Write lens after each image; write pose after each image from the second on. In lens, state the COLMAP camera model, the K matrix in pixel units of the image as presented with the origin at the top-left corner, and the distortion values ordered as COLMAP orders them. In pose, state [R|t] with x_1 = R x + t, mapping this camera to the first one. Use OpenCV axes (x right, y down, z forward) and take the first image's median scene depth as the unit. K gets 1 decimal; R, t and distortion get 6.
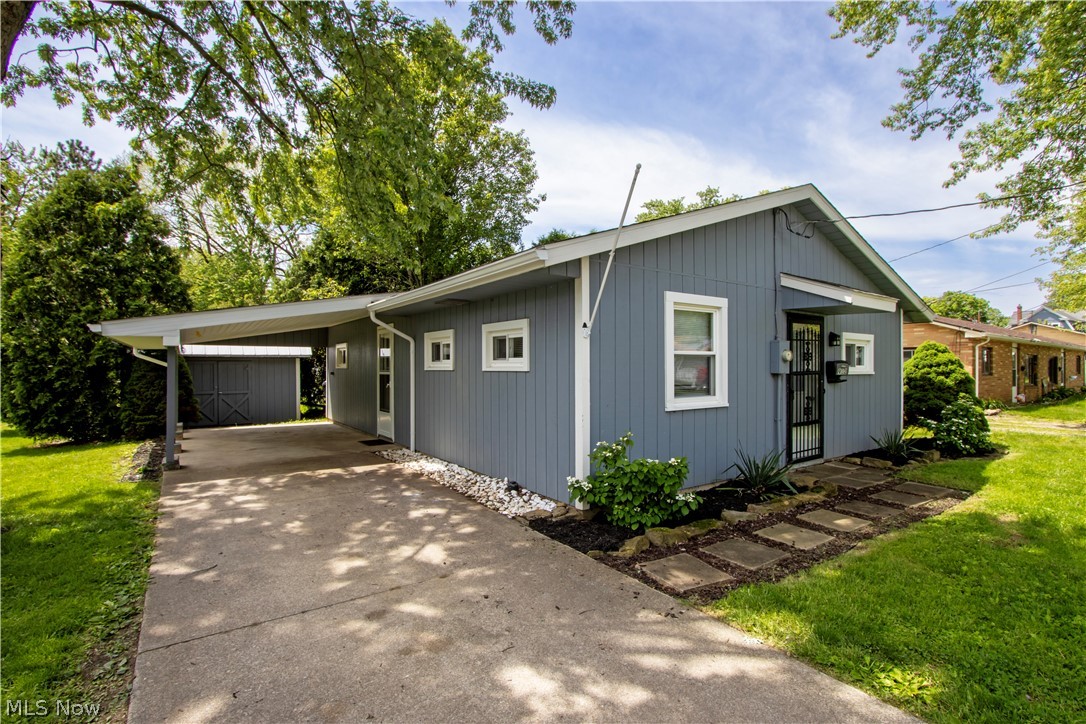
lens RADIAL K [[497.3, 0, 544.7], [0, 497.3, 356.3], [0, 0, 1]] dist [-0.016983, 0.000006]
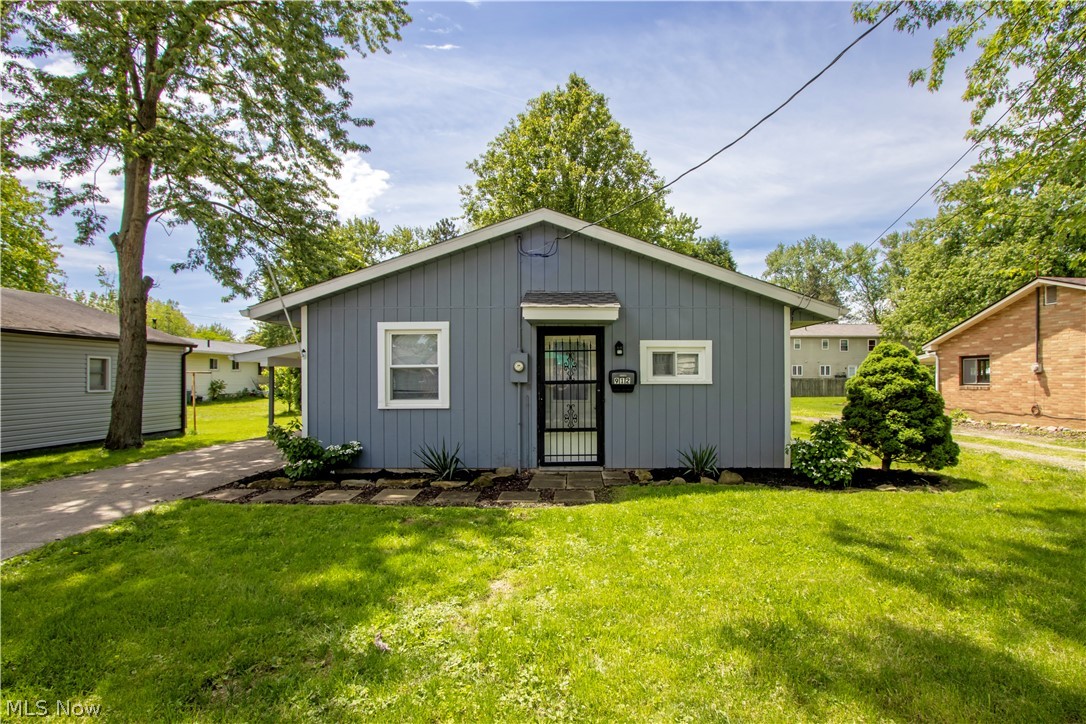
lens RADIAL K [[497.3, 0, 544.7], [0, 497.3, 356.3], [0, 0, 1]] dist [-0.016983, 0.000006]
pose [[0.827507, -0.031375, -0.560578, 1.111631], [0.013463, 0.999259, -0.036054, 0.016621], [0.561294, 0.022288, 0.827316, 0.093872]]
